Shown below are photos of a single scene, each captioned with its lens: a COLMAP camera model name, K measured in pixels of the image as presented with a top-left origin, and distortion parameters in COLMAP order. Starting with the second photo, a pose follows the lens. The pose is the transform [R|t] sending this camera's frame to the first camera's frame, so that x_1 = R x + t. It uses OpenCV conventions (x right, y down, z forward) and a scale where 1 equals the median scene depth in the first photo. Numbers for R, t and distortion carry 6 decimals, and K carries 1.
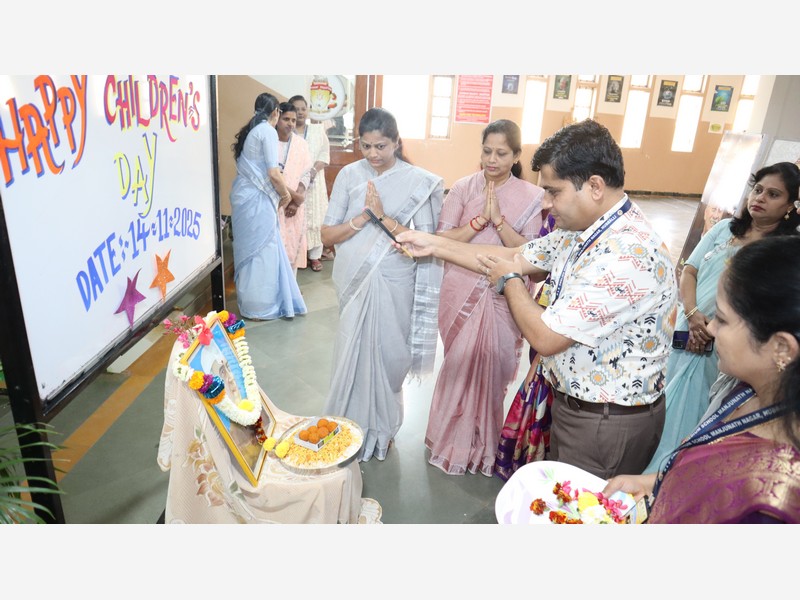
lens RADIAL K [[550.4, 0, 397.4], [0, 550.4, 300.2], [0, 0, 1]] dist [-0.122163, 0.077610]
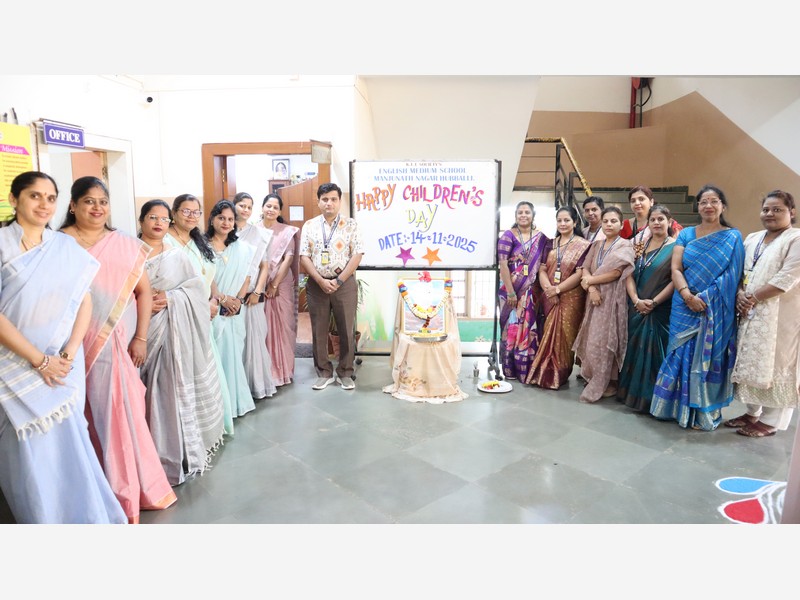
lens RADIAL K [[550.4, 0, 403.0], [0, 550.4, 297.9], [0, 0, 1]] dist [-0.122163, 0.077610]
pose [[-0.024230, 0.109632, -0.993677, 2.325302], [-0.353711, 0.928734, 0.111092, -0.108385], [0.935041, 0.354166, 0.016275, 0.904864]]
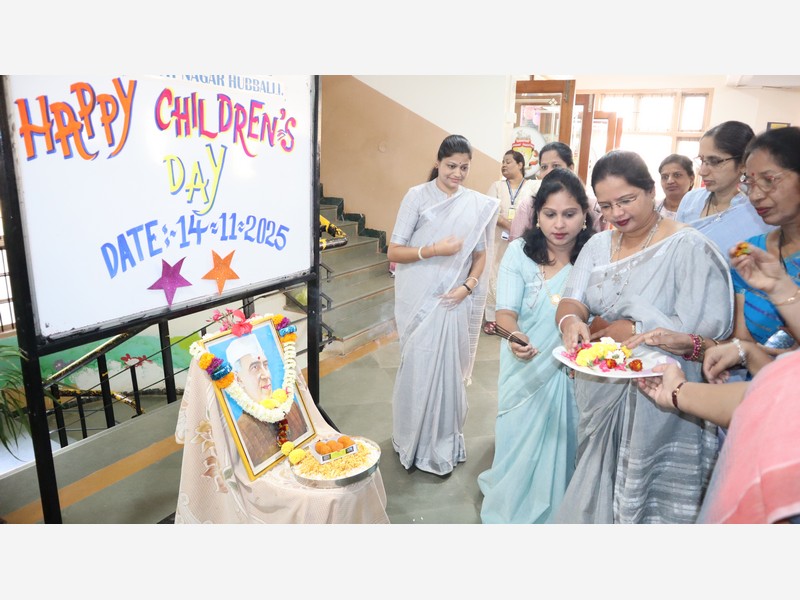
lens RADIAL K [[550.4, 0, 398.5], [0, 550.4, 300.0], [0, 0, 1]] dist [-0.122163, 0.077610]
pose [[0.887162, 0.083670, -0.453809, 0.411720], [-0.144558, 0.984316, -0.101119, 0.074321], [0.438230, 0.155311, 0.885343, 0.173320]]
